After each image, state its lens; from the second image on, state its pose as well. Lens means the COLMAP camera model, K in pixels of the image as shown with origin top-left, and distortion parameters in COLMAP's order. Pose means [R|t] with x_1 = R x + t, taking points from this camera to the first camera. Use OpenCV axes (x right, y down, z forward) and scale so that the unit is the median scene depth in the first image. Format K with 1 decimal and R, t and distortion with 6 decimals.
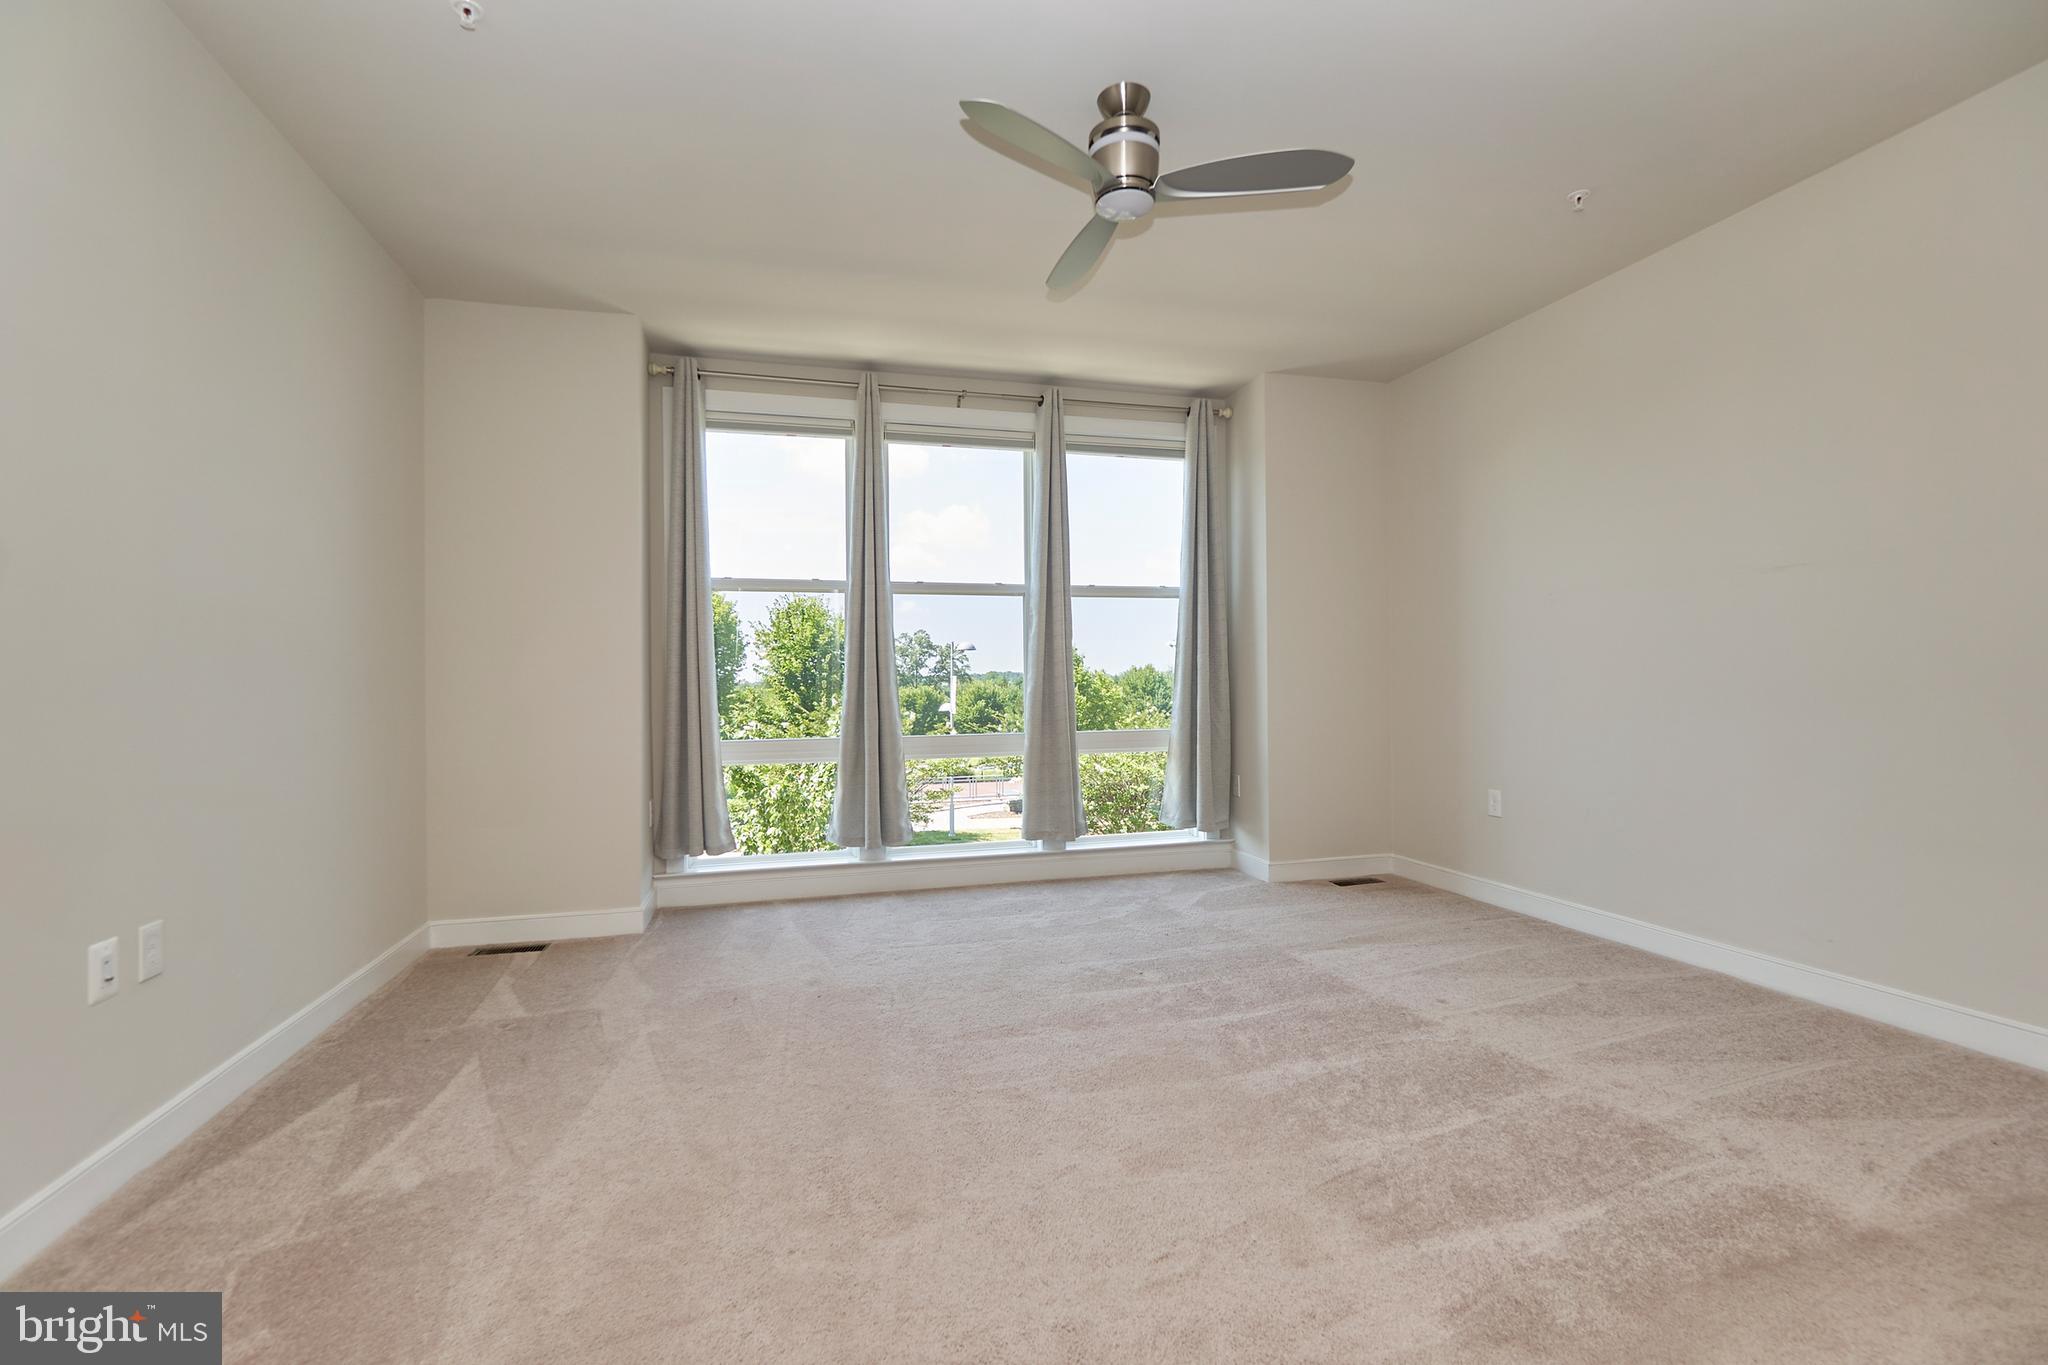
lens RADIAL K [[902.5, 0, 1017.8], [0, 902.5, 670.1], [0, 0, 1]] dist [-0.001754, -0.001412]
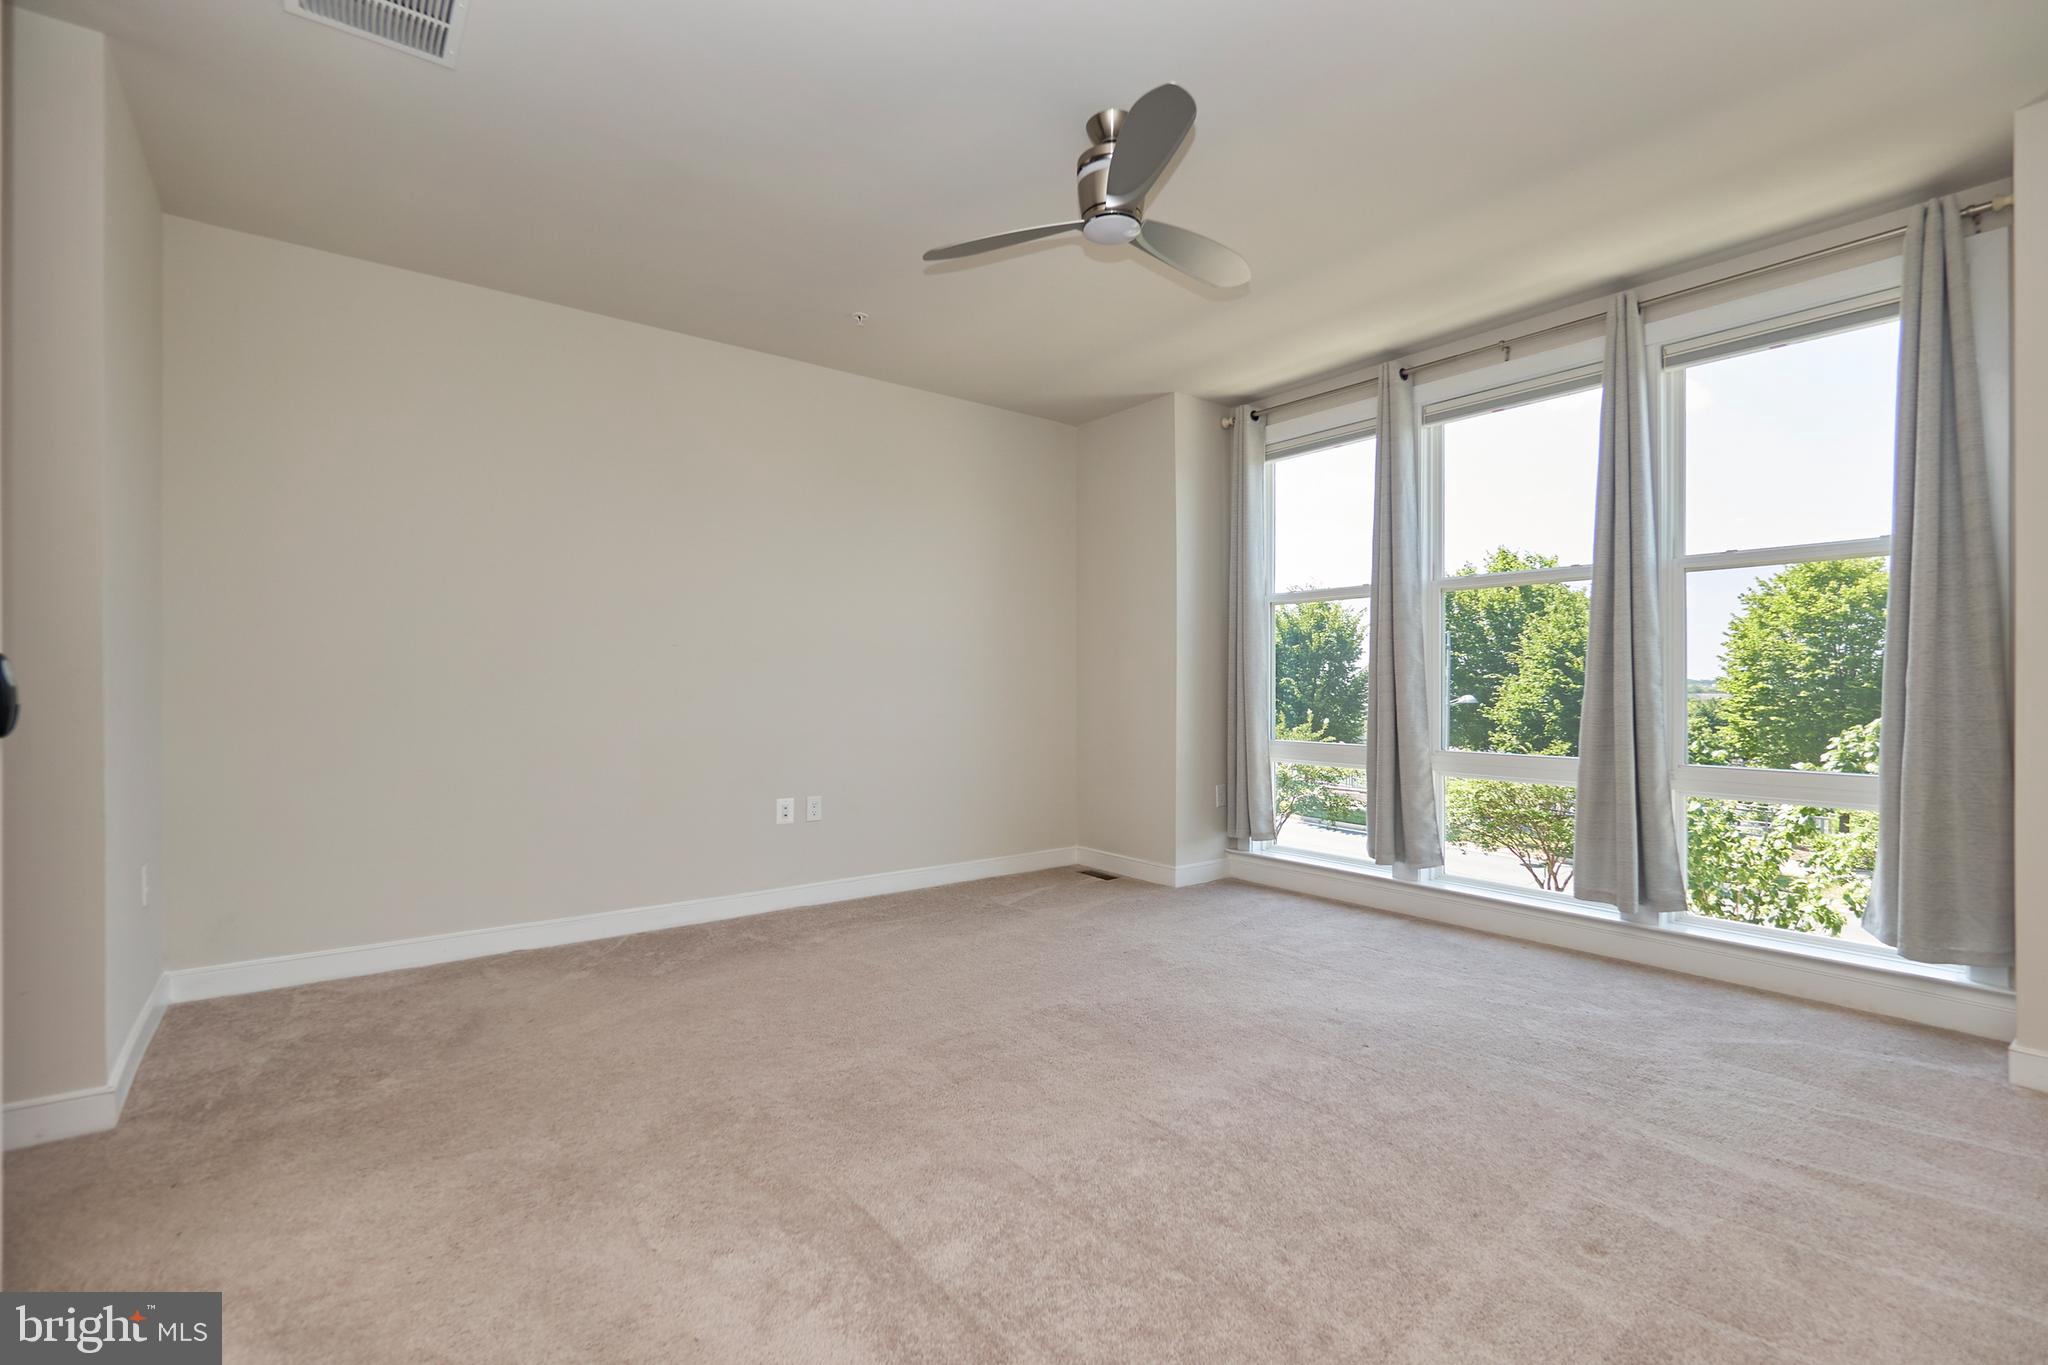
lens RADIAL K [[902.5, 0, 1020.2], [0, 902.5, 678.8], [0, 0, 1]] dist [-0.001754, -0.001412]
pose [[0.386425, 0.005379, -0.922305, 0.595100], [0.007401, 0.999933, 0.008933, -0.010255], [0.922291, -0.010278, 0.386360, 0.293205]]
